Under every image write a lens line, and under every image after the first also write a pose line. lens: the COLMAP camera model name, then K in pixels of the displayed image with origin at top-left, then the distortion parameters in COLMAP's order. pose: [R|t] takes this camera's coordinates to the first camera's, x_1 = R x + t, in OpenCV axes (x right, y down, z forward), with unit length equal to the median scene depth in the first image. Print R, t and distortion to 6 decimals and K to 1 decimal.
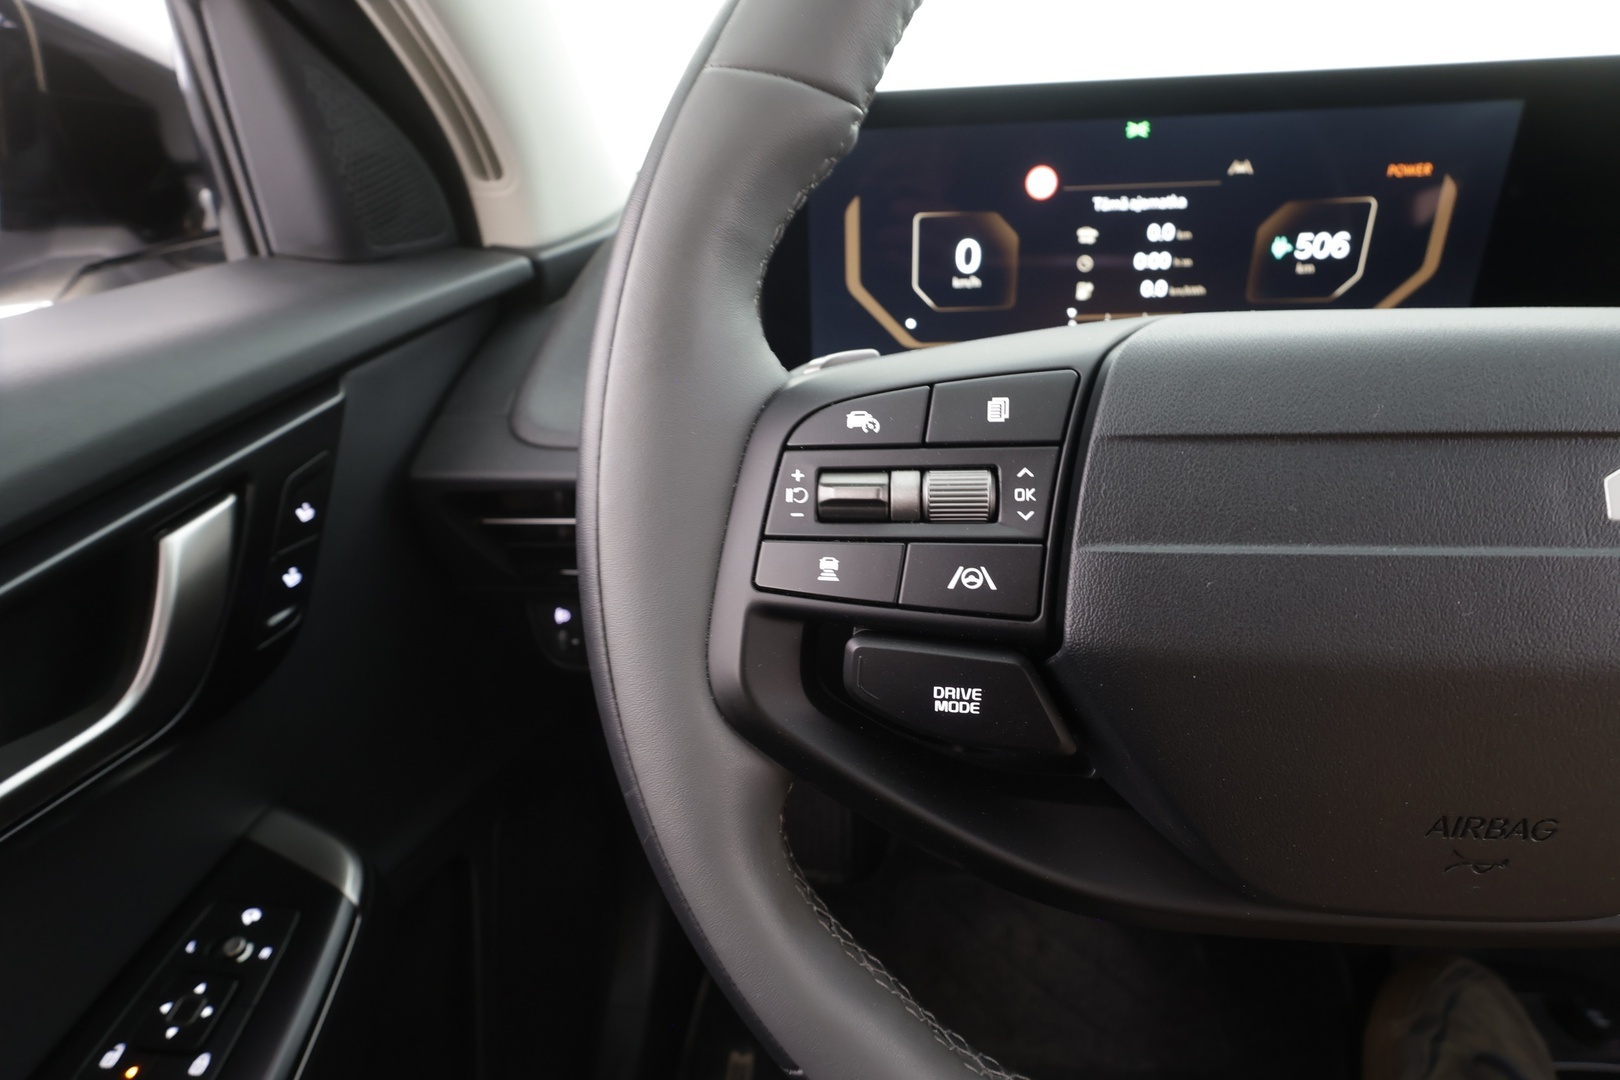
lens RADIAL K [[731.7, 0, 815.1], [0, 731.7, 532.2], [0, 0, 1]] dist [-0.005225, 0.001243]
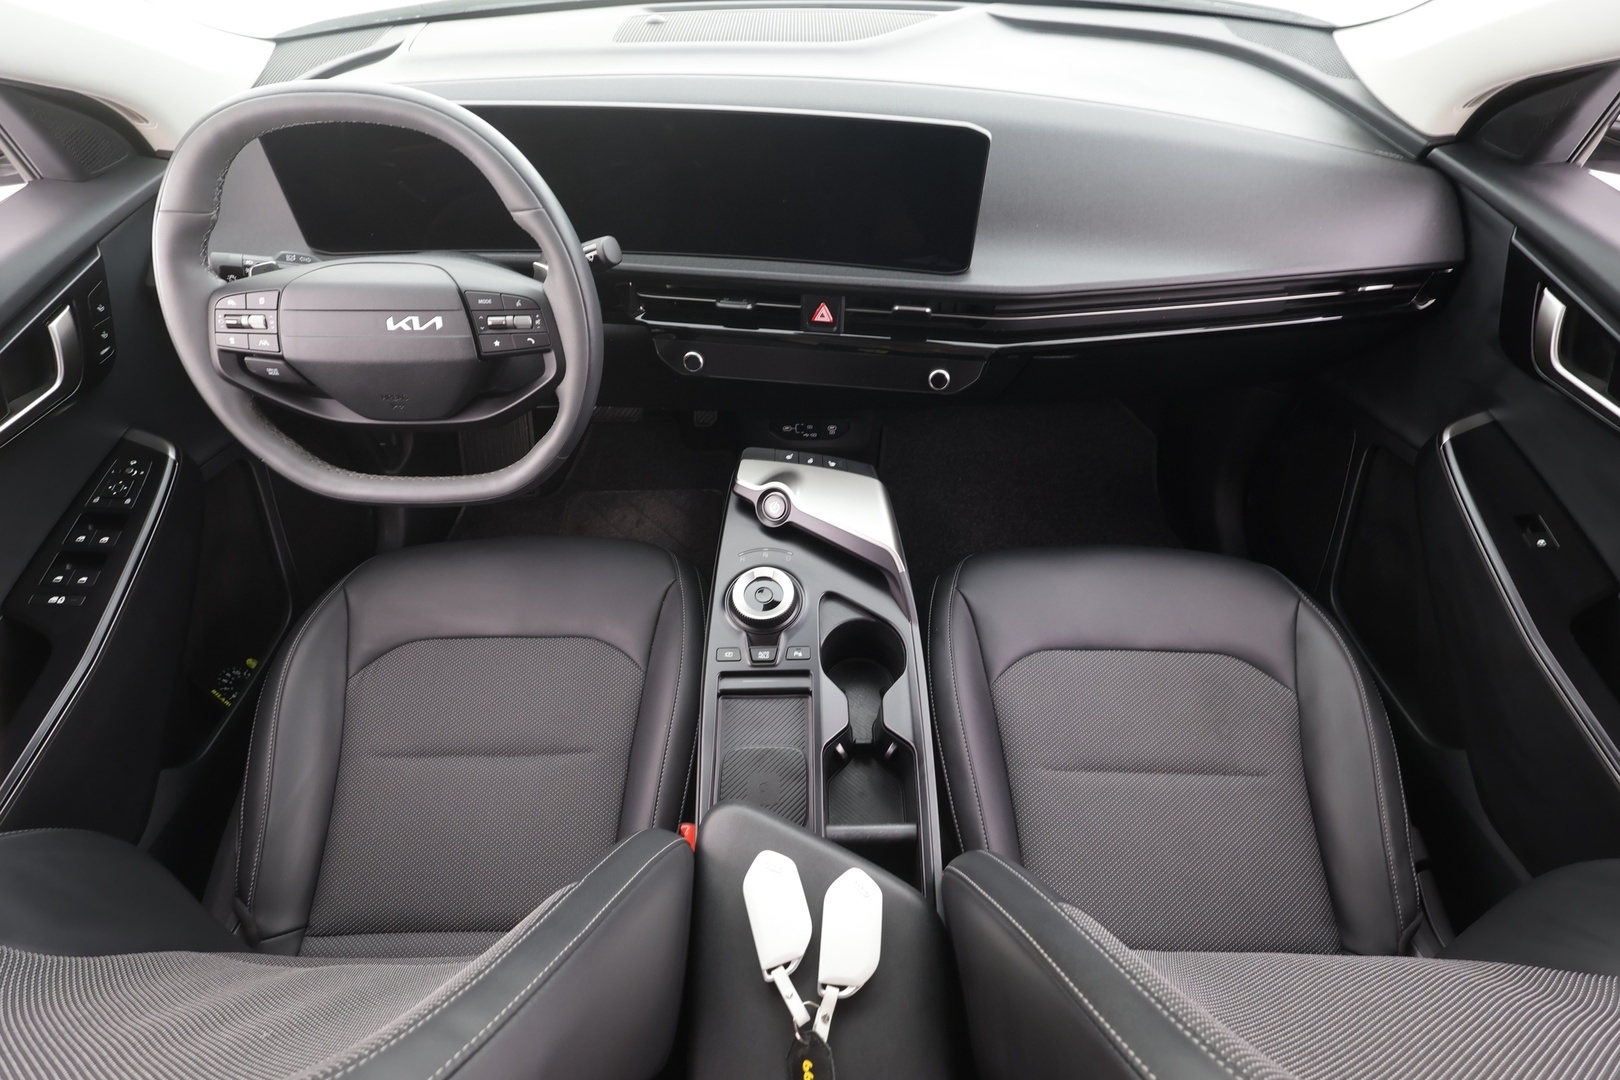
lens RADIAL K [[731.7, 0, 813.5], [0, 731.7, 536.4], [0, 0, 1]] dist [-0.005225, 0.001243]
pose [[0.995956, -0.031173, 0.084262, 2.863207], [-0.003166, 0.925118, 0.379666, -0.493925], [-0.089788, -0.378397, 0.921278, -3.470463]]
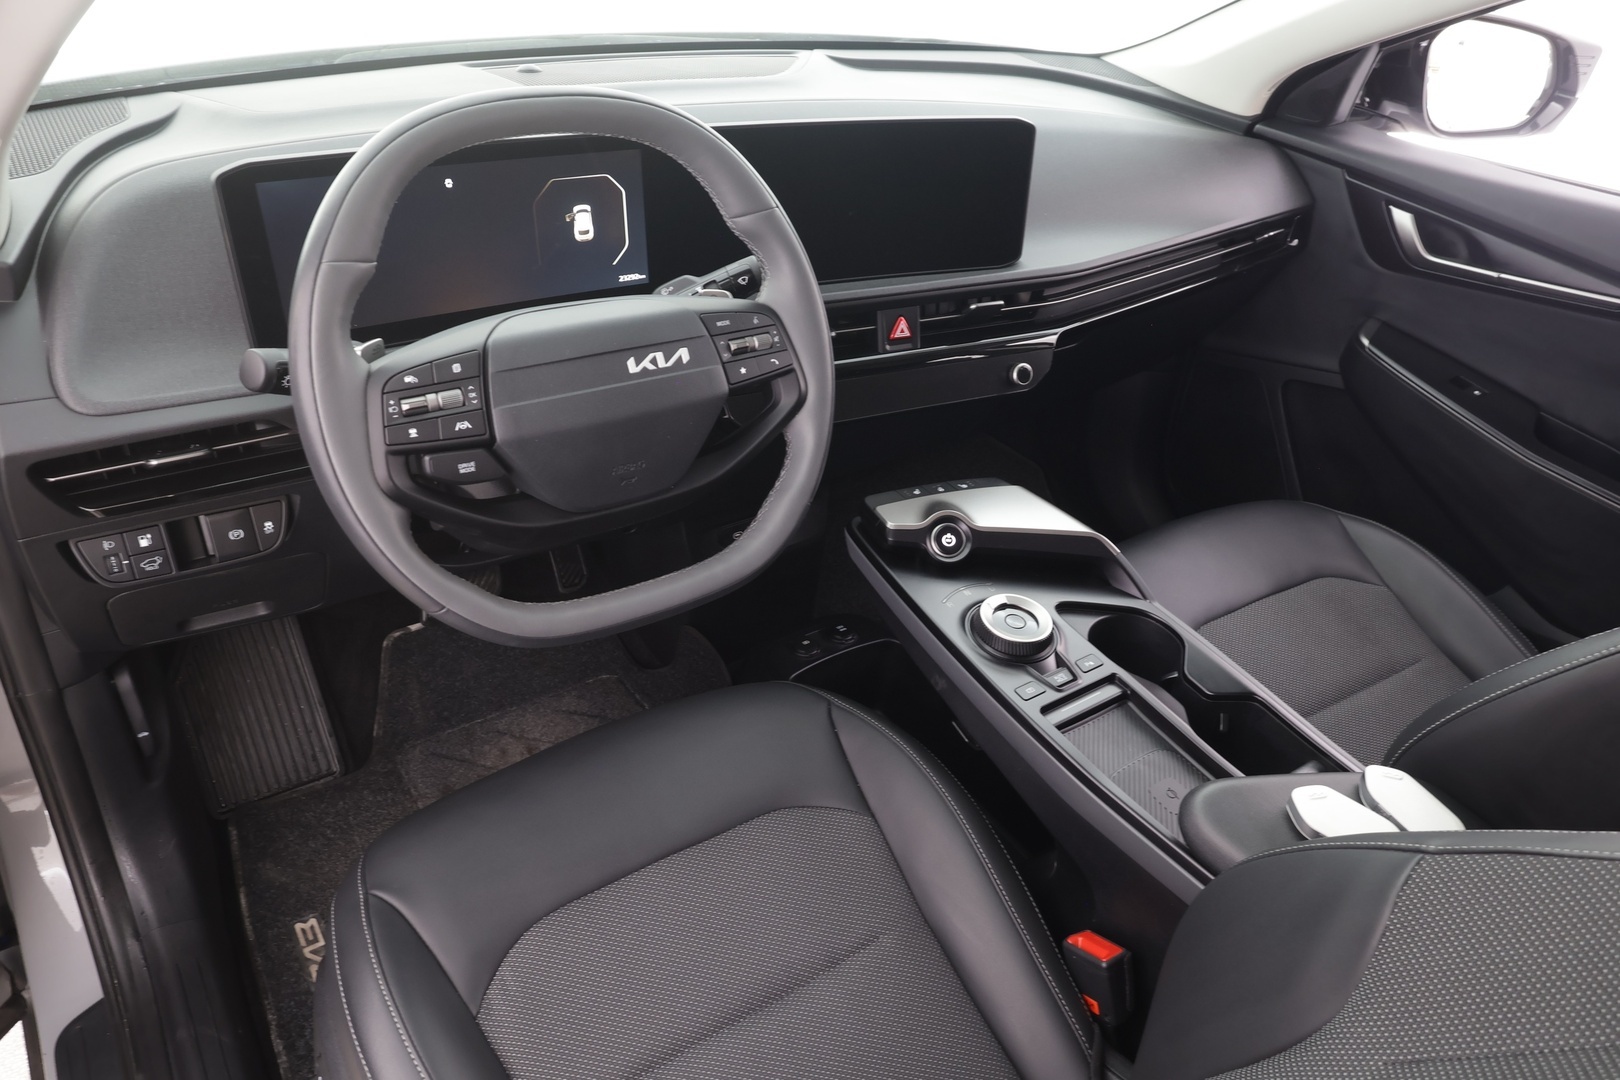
lens RADIAL K [[1069.0, 0, 814.3], [0, 1069.0, 540.9], [0, 0, 1]] dist [-0.004627, -0.003154]
pose [[0.784949, -0.255979, 0.564207, -1.182676], [0.186308, 0.966032, 0.179086, 0.003231], [-0.590885, -0.035456, 0.805977, -3.228381]]
